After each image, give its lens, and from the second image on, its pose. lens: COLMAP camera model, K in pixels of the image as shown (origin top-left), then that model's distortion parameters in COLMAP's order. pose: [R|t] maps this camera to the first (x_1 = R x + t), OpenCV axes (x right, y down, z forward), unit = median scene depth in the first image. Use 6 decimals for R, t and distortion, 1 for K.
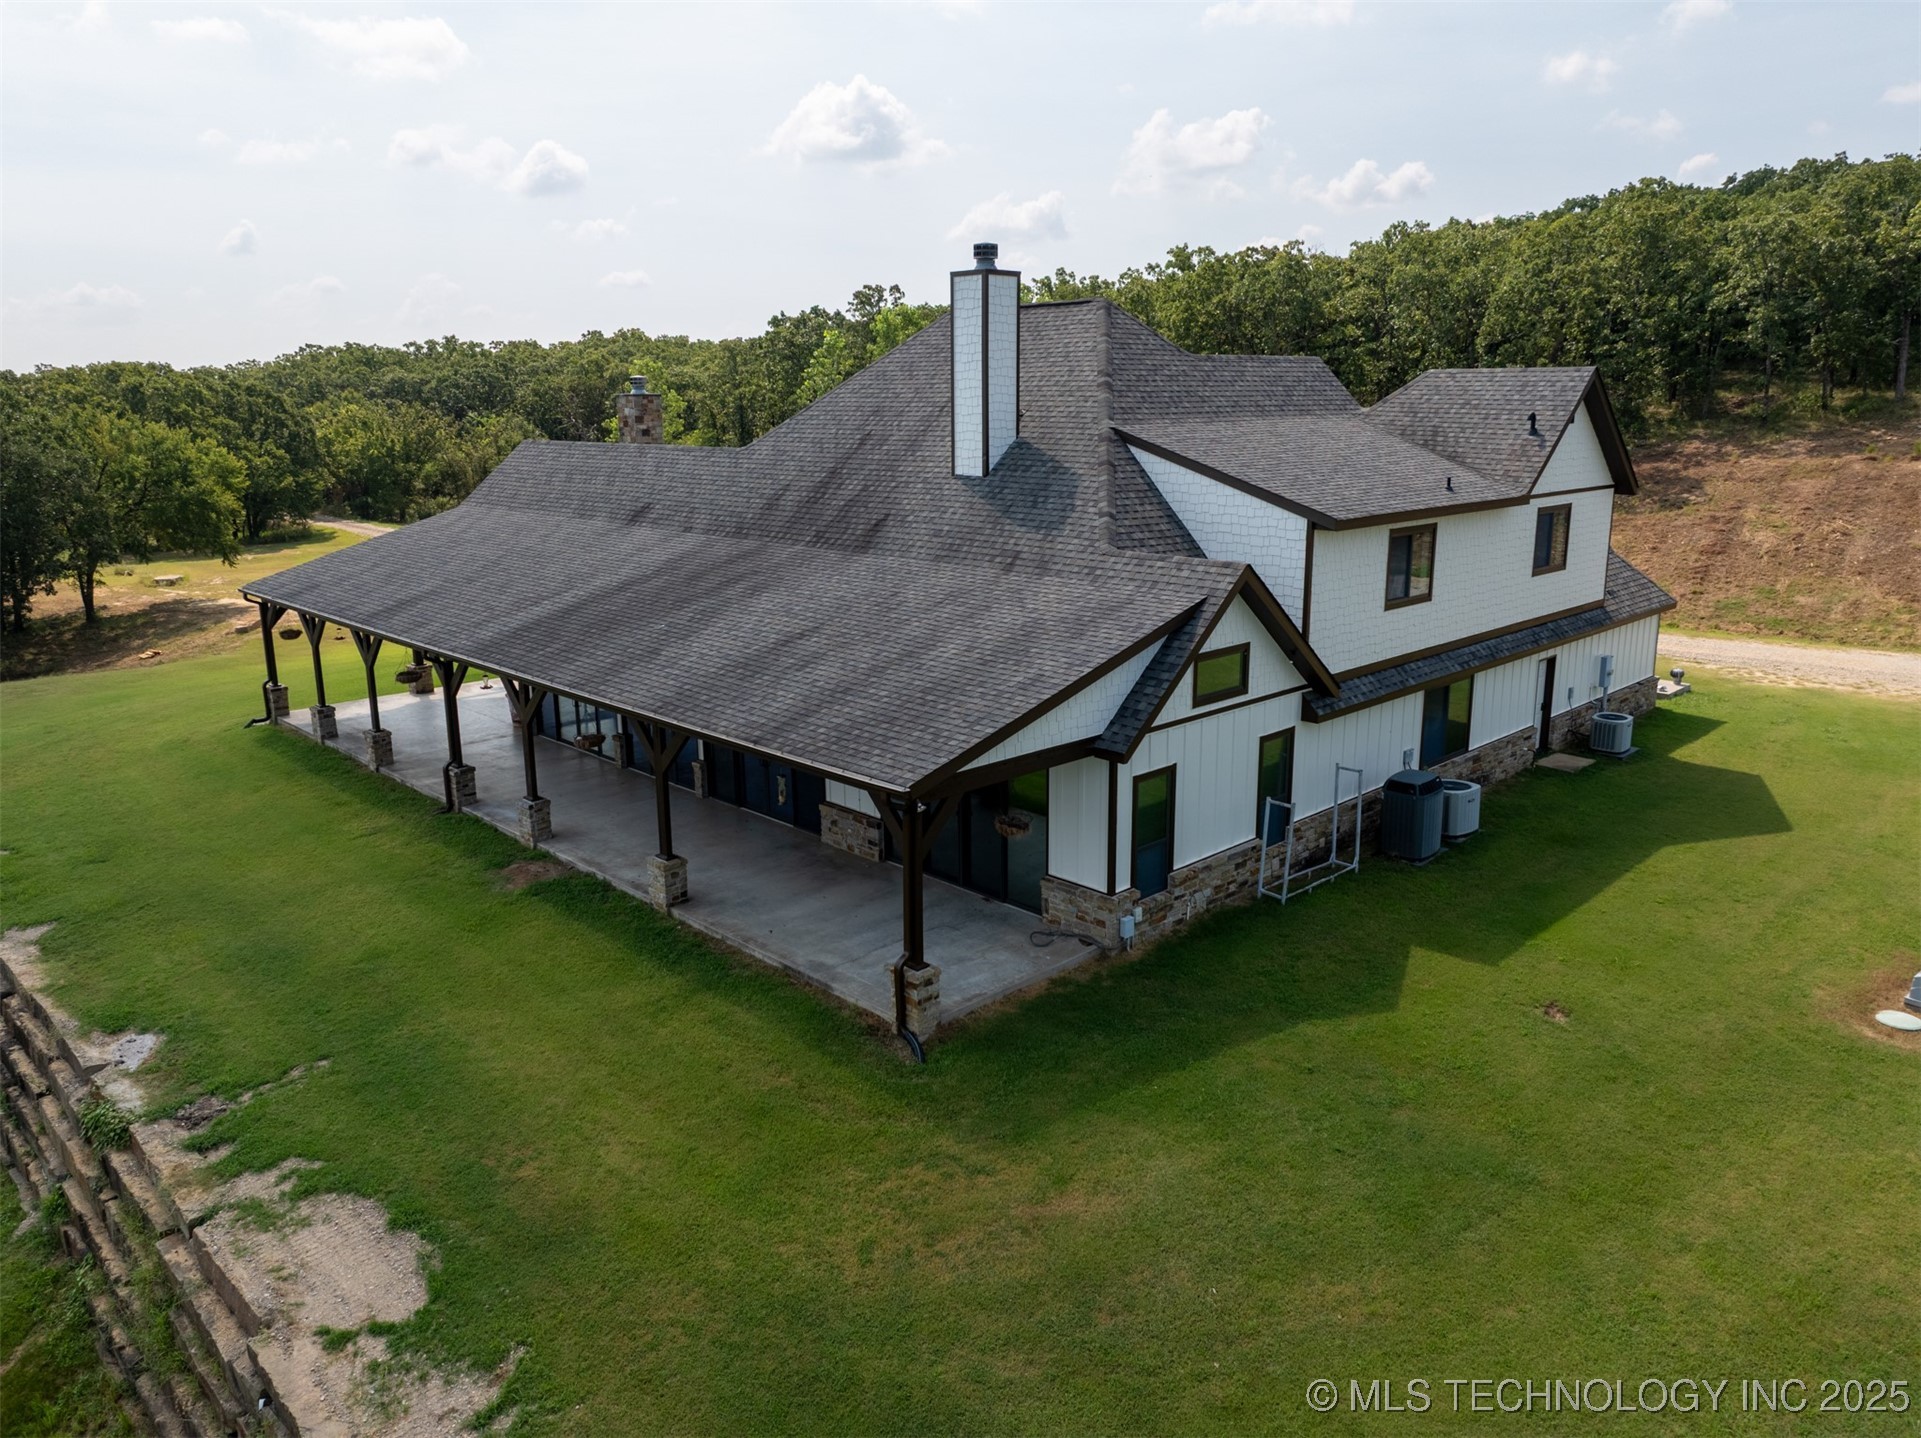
lens RADIAL K [[1353.3, 0, 964.2], [0, 1353.3, 717.5], [0, 0, 1]] dist [-0.046291, 0.016803]
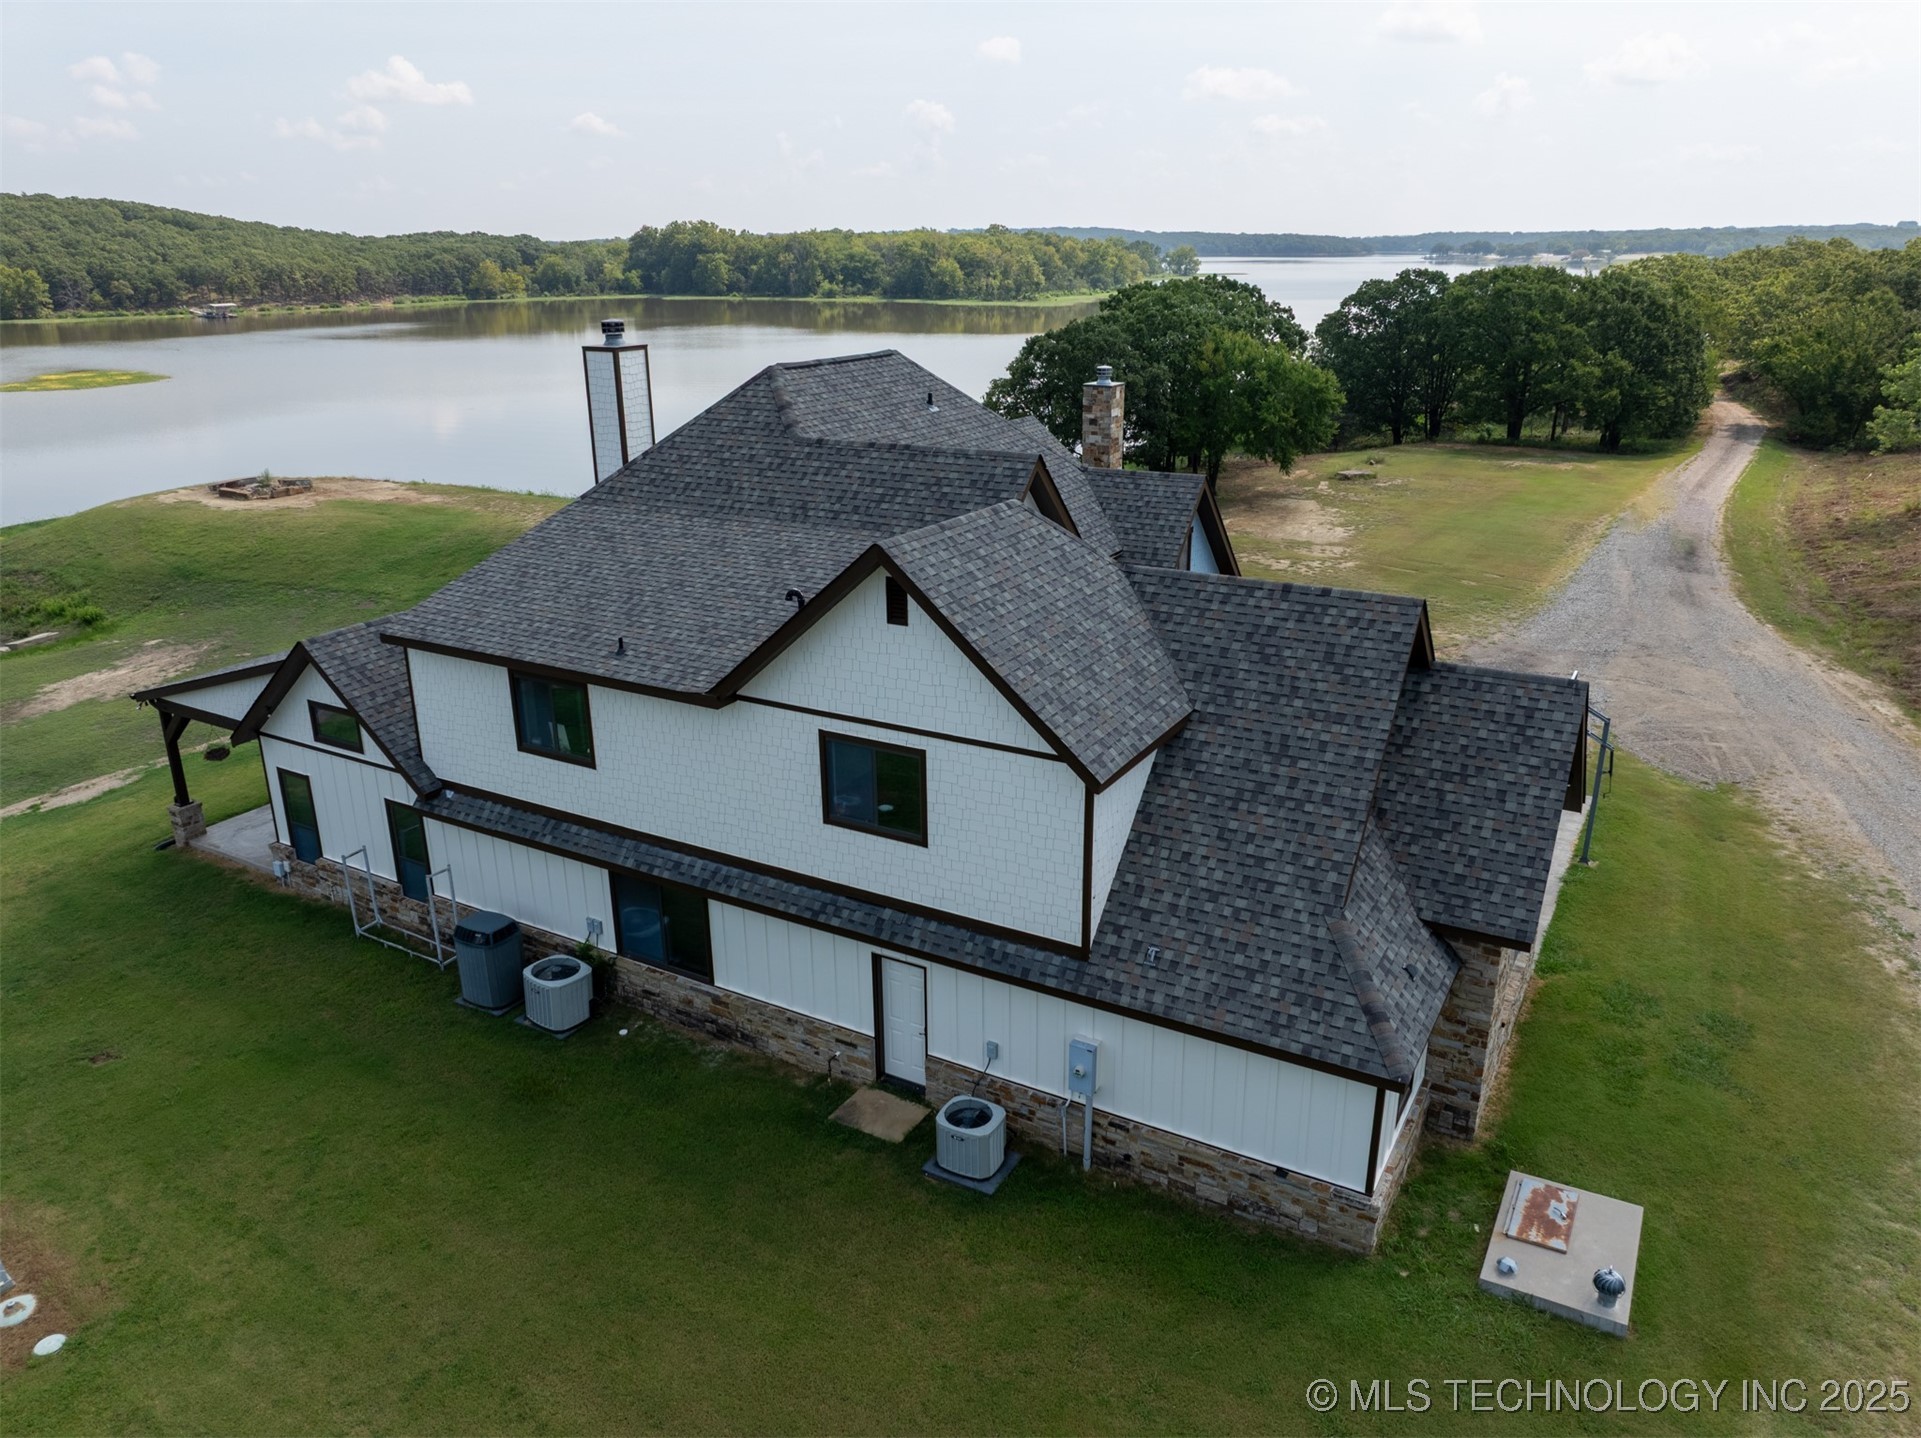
lens RADIAL K [[1353.3, 0, 966.2], [0, 1353.3, 711.1], [0, 0, 1]] dist [-0.046291, 0.016803]
pose [[0.274390, 0.318884, -0.907206, 1.134151], [-0.220769, 0.939107, 0.263325, -0.384911], [0.935933, 0.128029, 0.328081, 0.902717]]
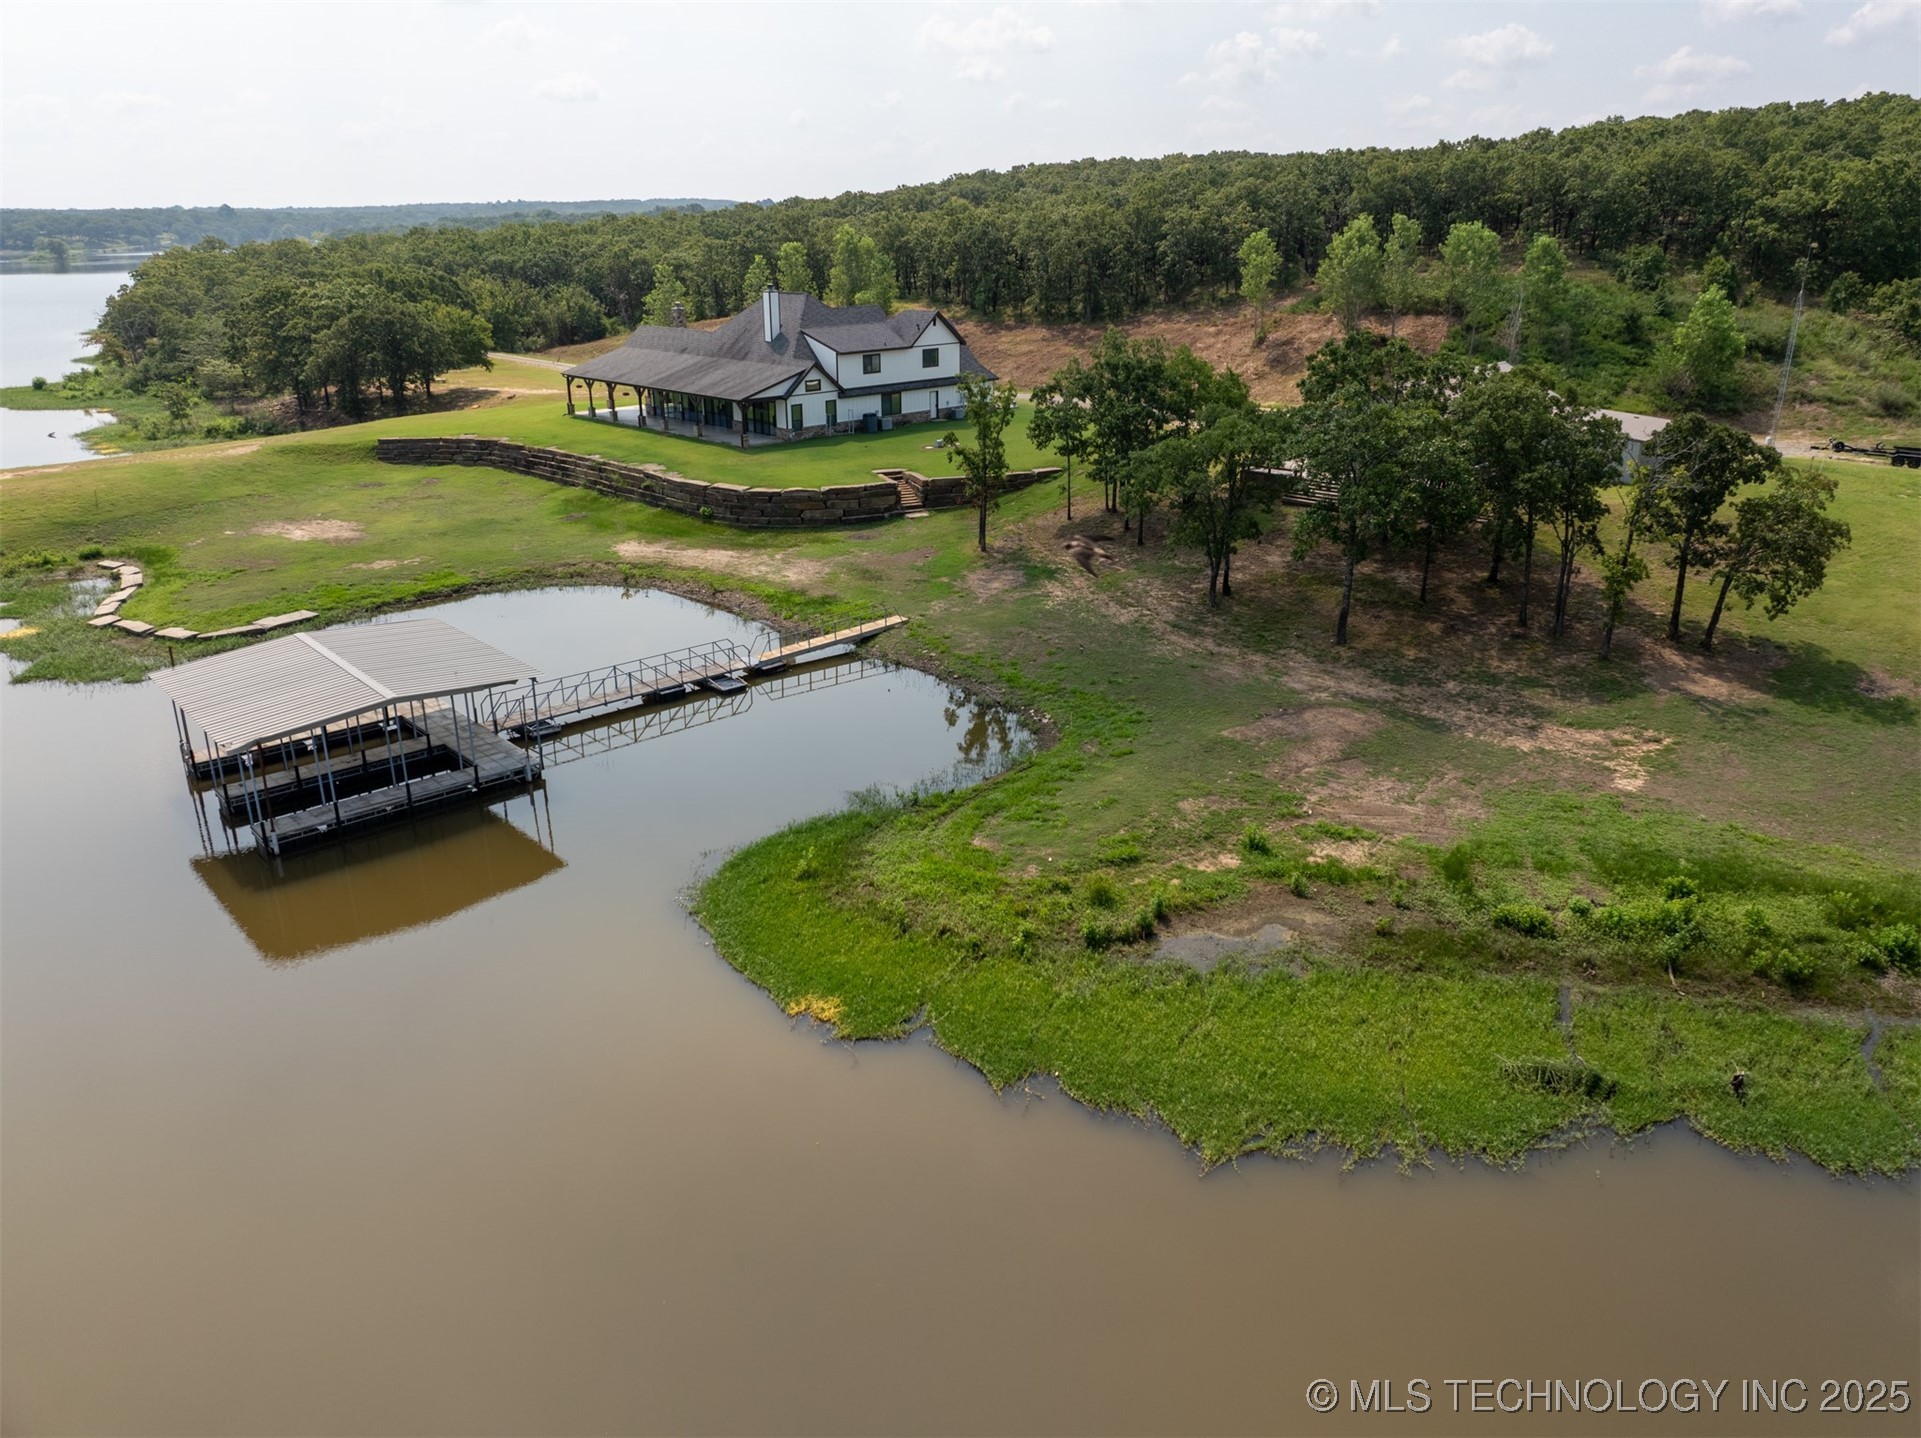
lens RADIAL K [[1353.3, 0, 972.6], [0, 1353.3, 710.8], [0, 0, 1]] dist [-0.046291, 0.016803]
pose [[0.999862, 0.000714, 0.016625, 0.539624], [-0.002618, 0.993386, 0.114795, 0.448210], [-0.016433, -0.114822, 0.993250, -3.095607]]
